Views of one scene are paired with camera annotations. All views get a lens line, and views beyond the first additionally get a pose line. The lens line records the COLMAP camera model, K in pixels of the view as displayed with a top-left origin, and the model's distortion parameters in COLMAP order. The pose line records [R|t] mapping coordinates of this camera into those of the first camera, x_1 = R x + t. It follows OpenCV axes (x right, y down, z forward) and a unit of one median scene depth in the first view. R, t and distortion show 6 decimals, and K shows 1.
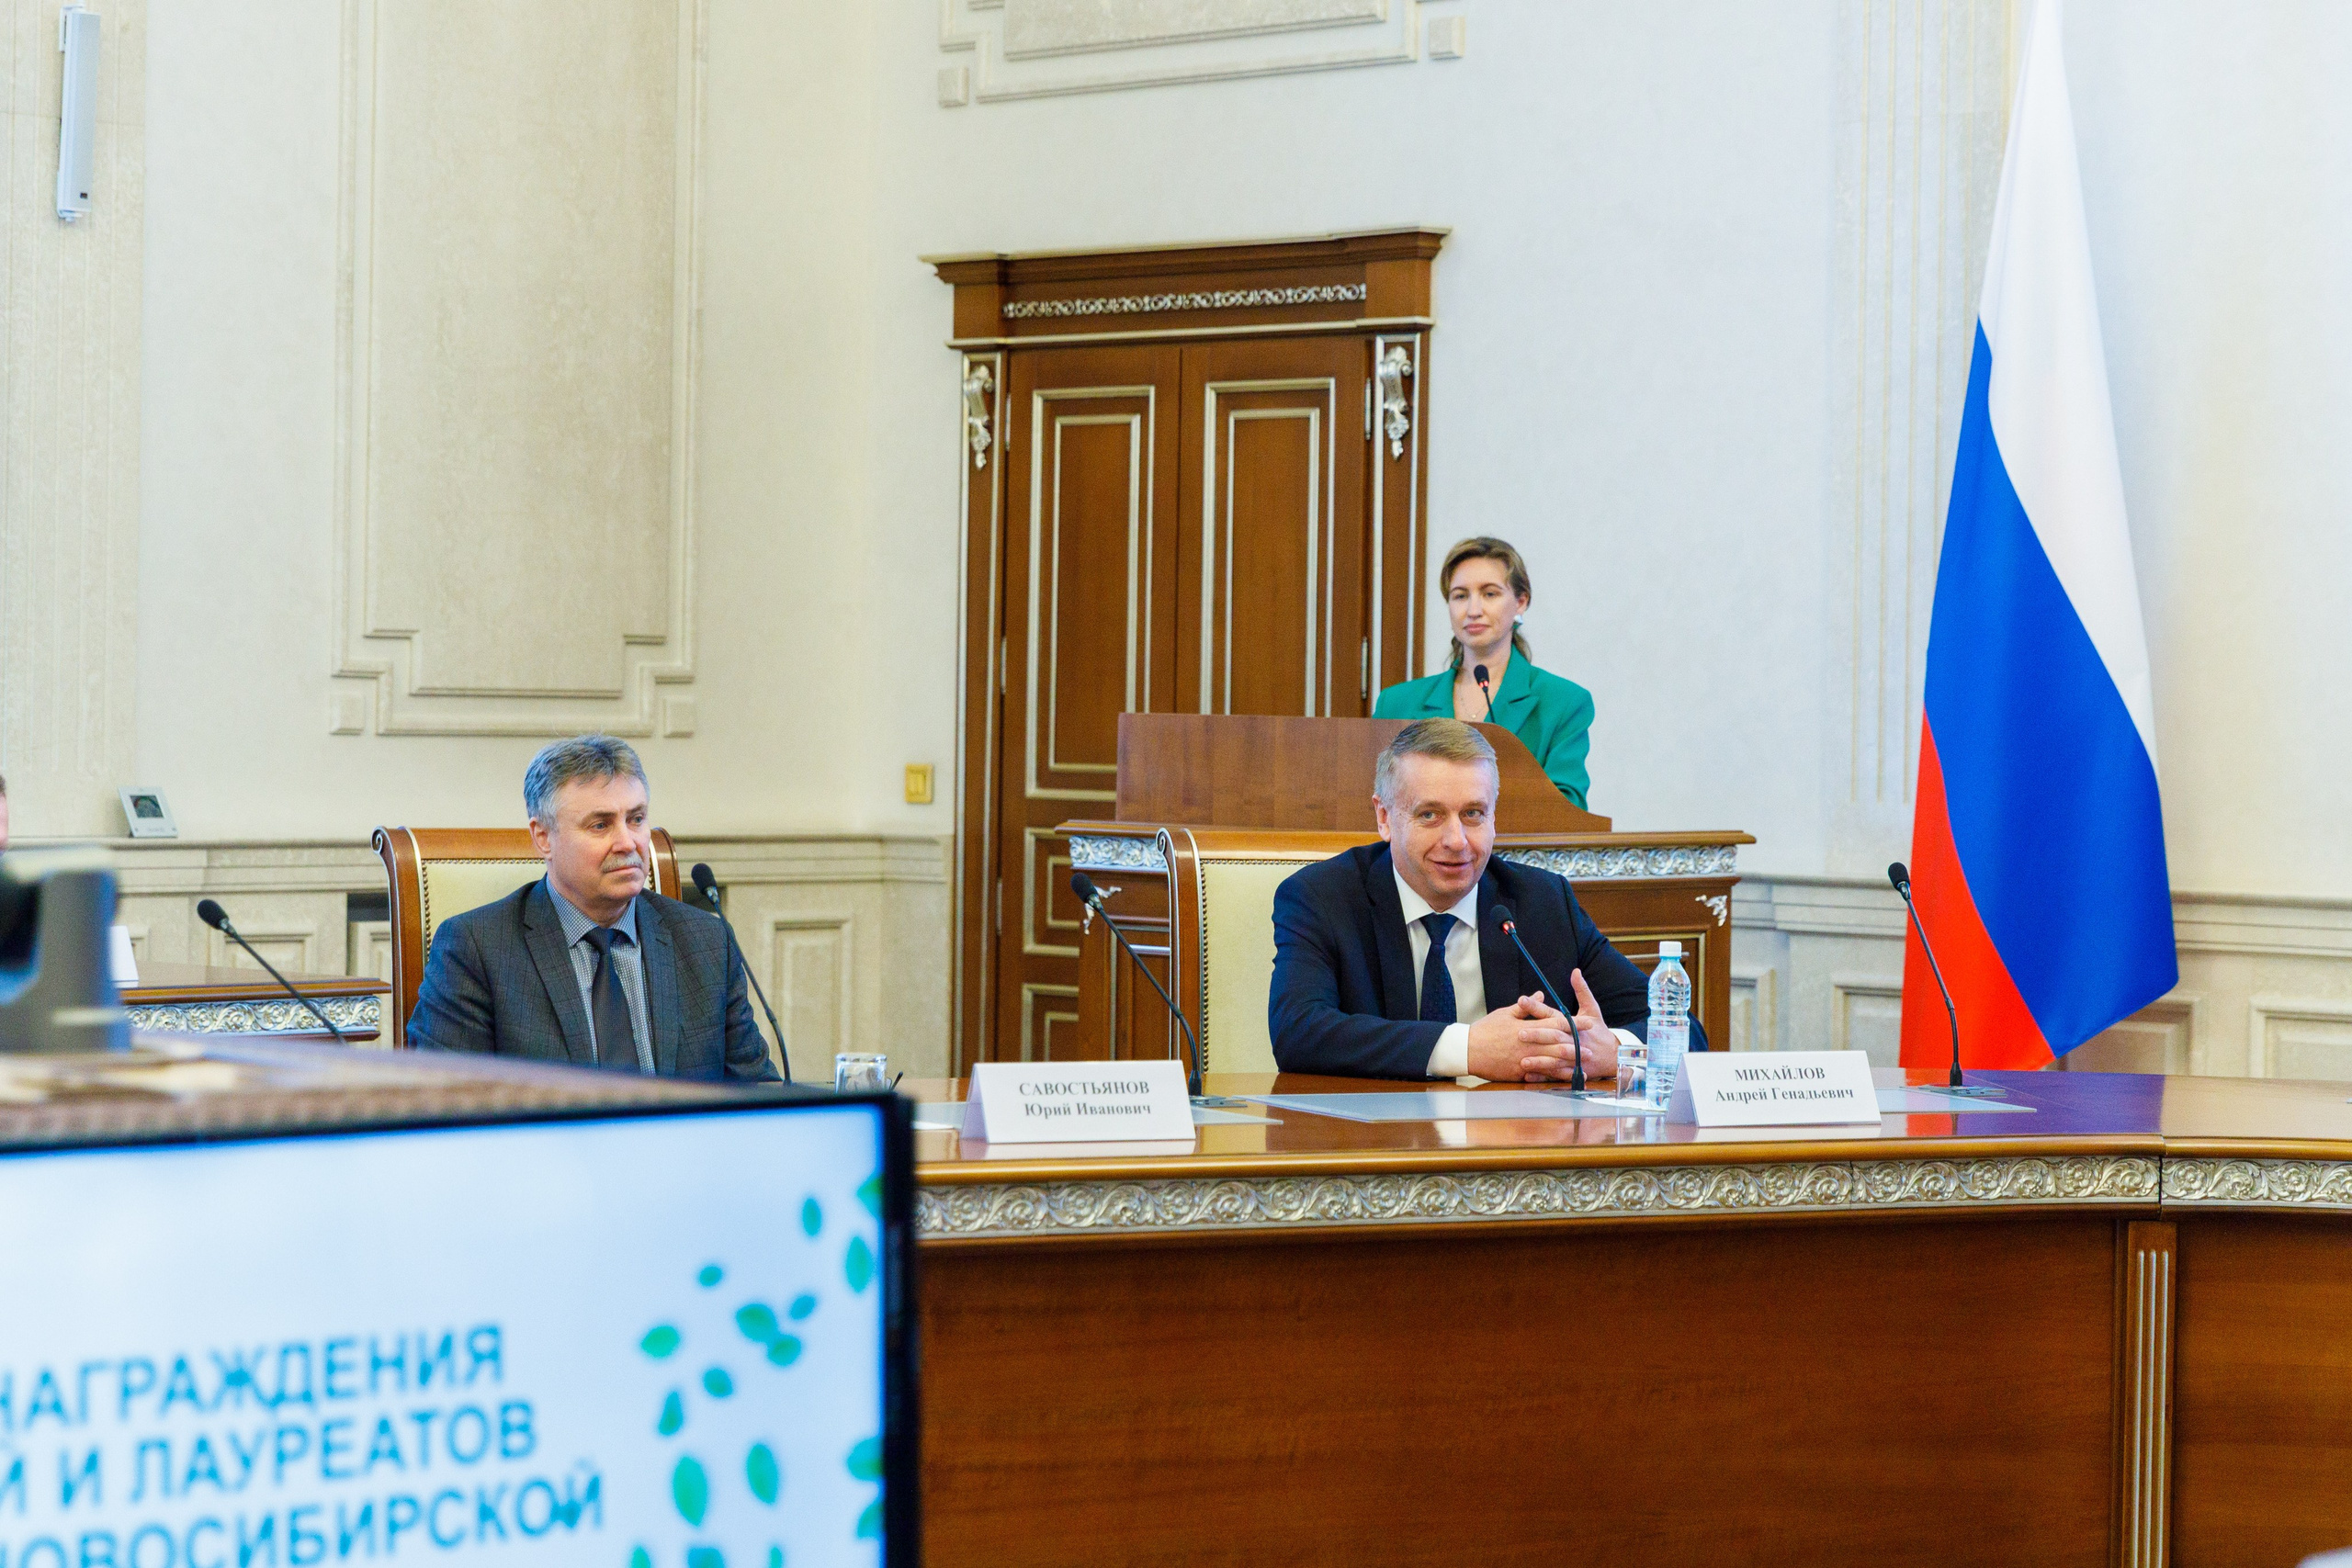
lens RADIAL K [[5625.6, 0, 1176.0], [0, 5625.6, 784.0], [0, 0, 1]] dist [0.006641, 0.546148]
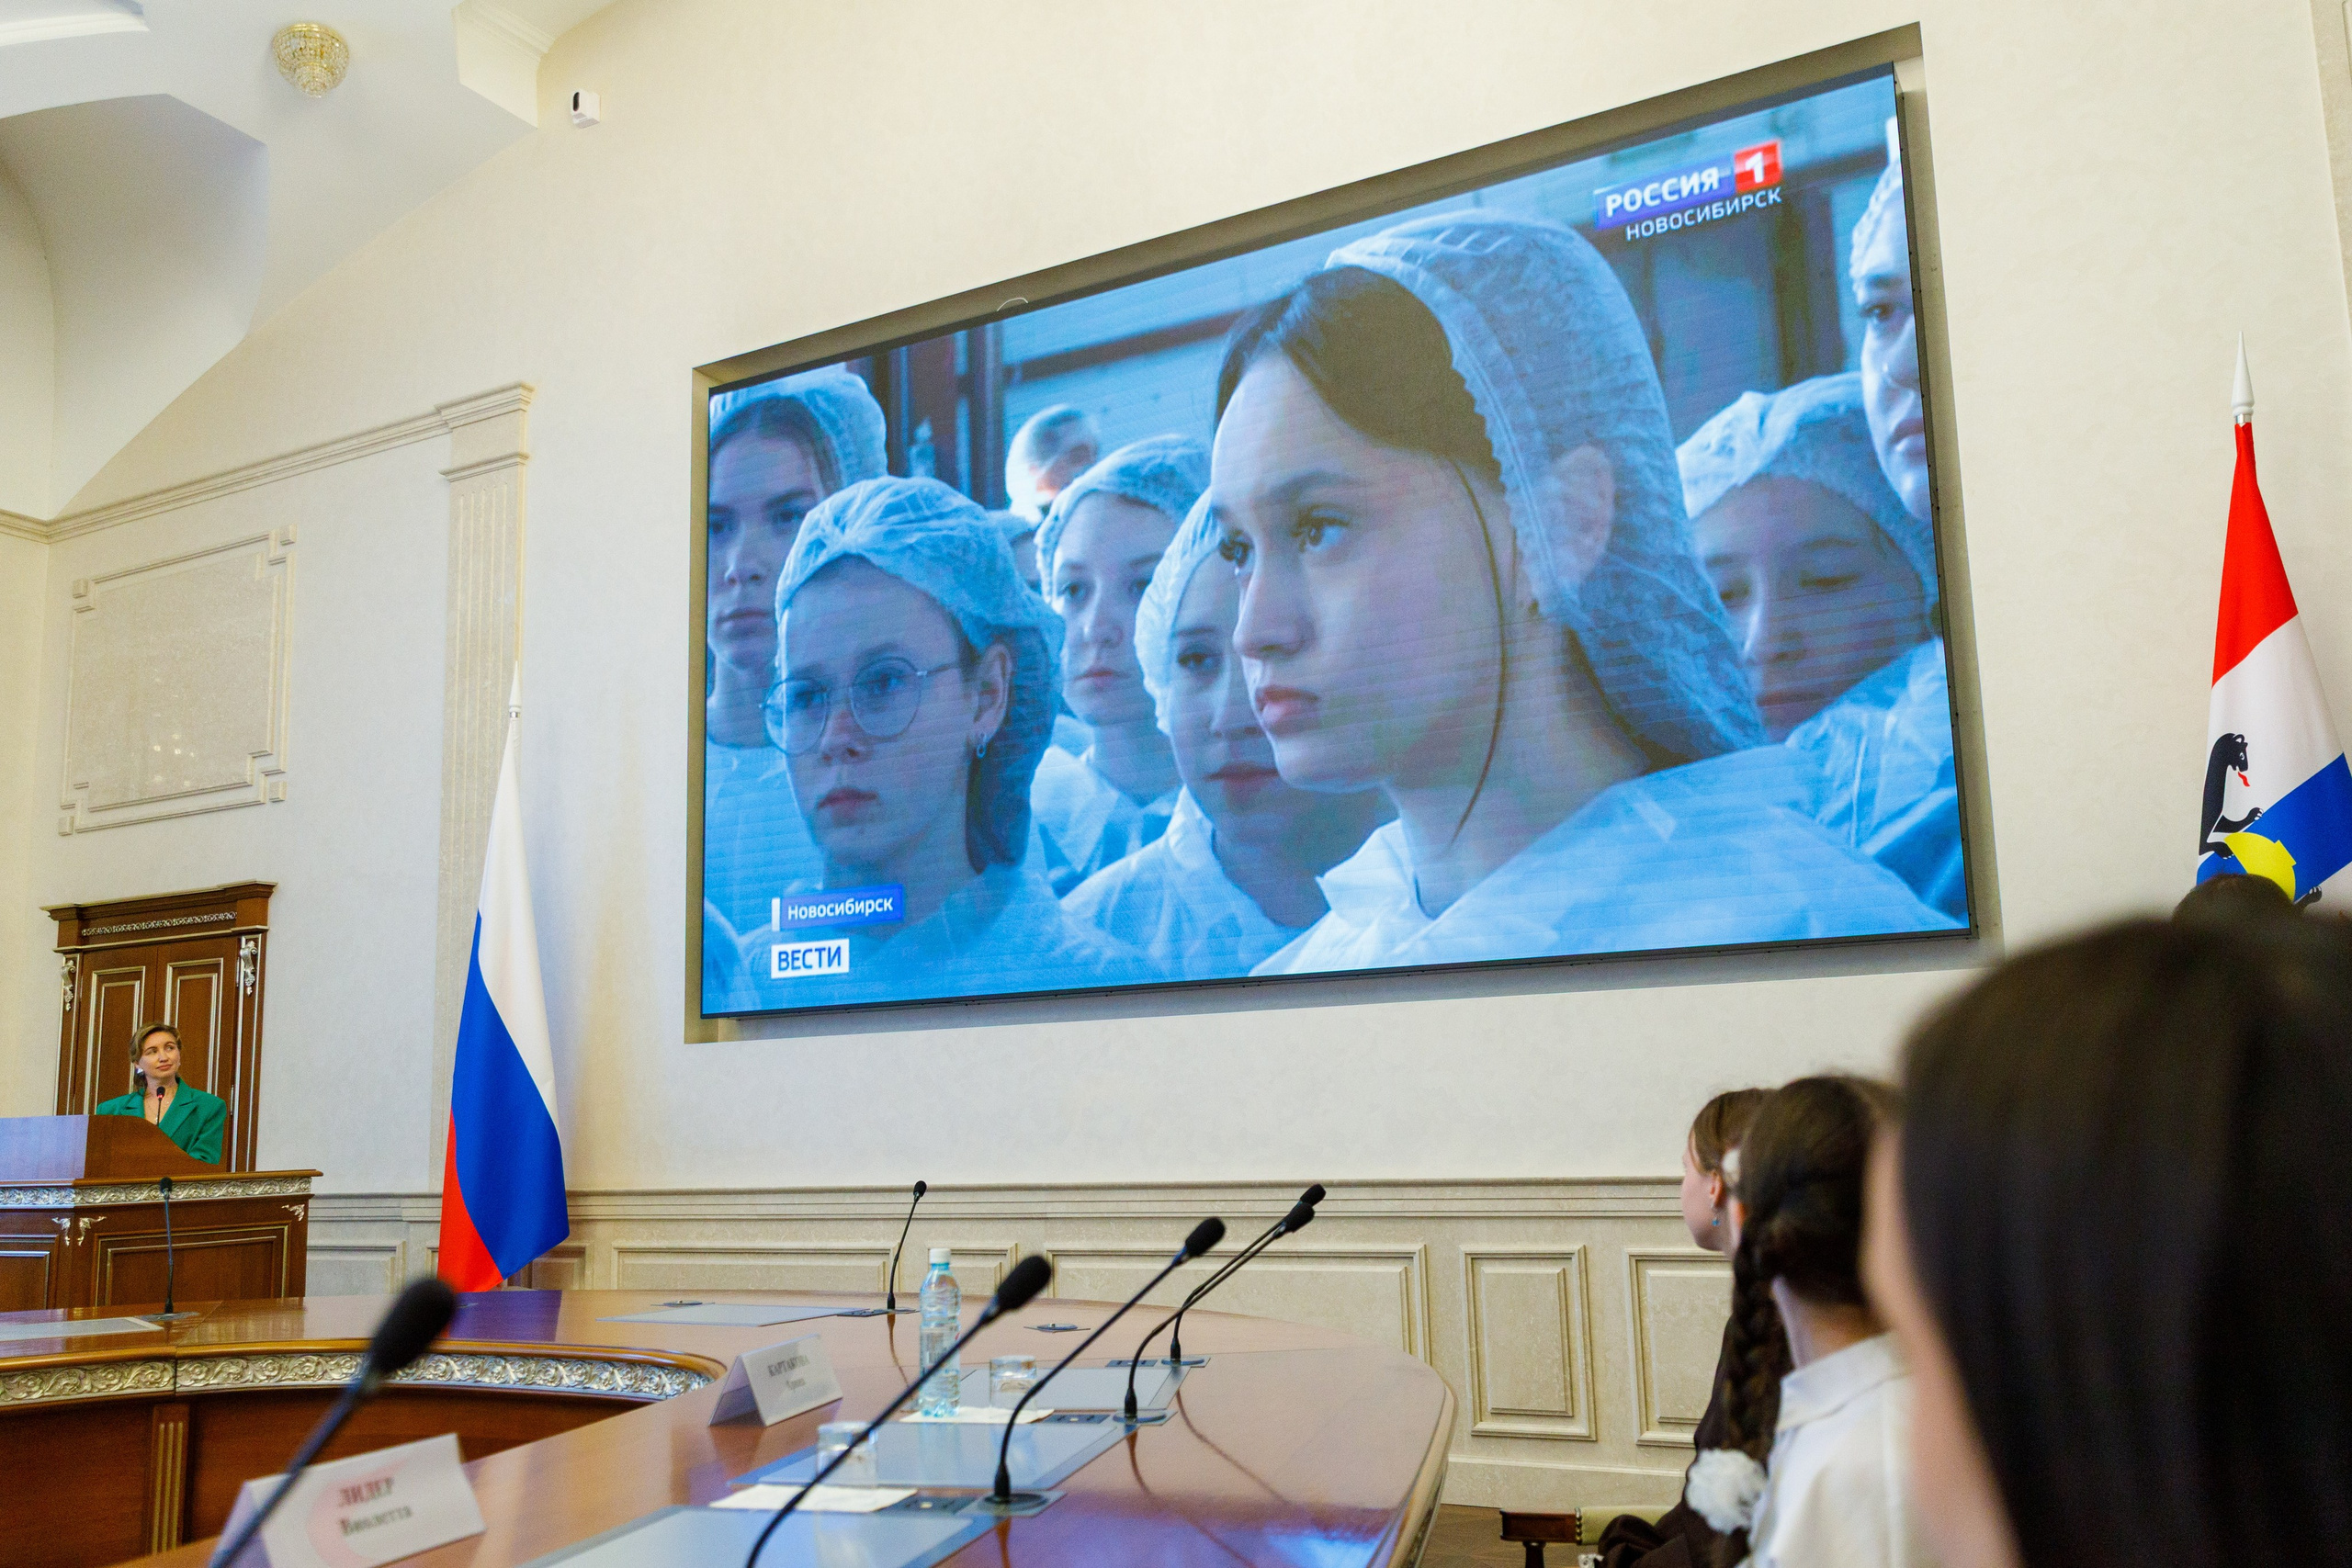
lens RADIAL K [[1944.9, 0, 1186.5], [0, 1944.9, 833.3], [0, 0, 1]] dist [0.005126, -0.008661]
pose [[0.962151, -0.000909, 0.272516, 0.174214], [0.046308, 0.985997, -0.160207, 0.012938], [-0.268554, 0.166762, 0.948720, 0.231038]]
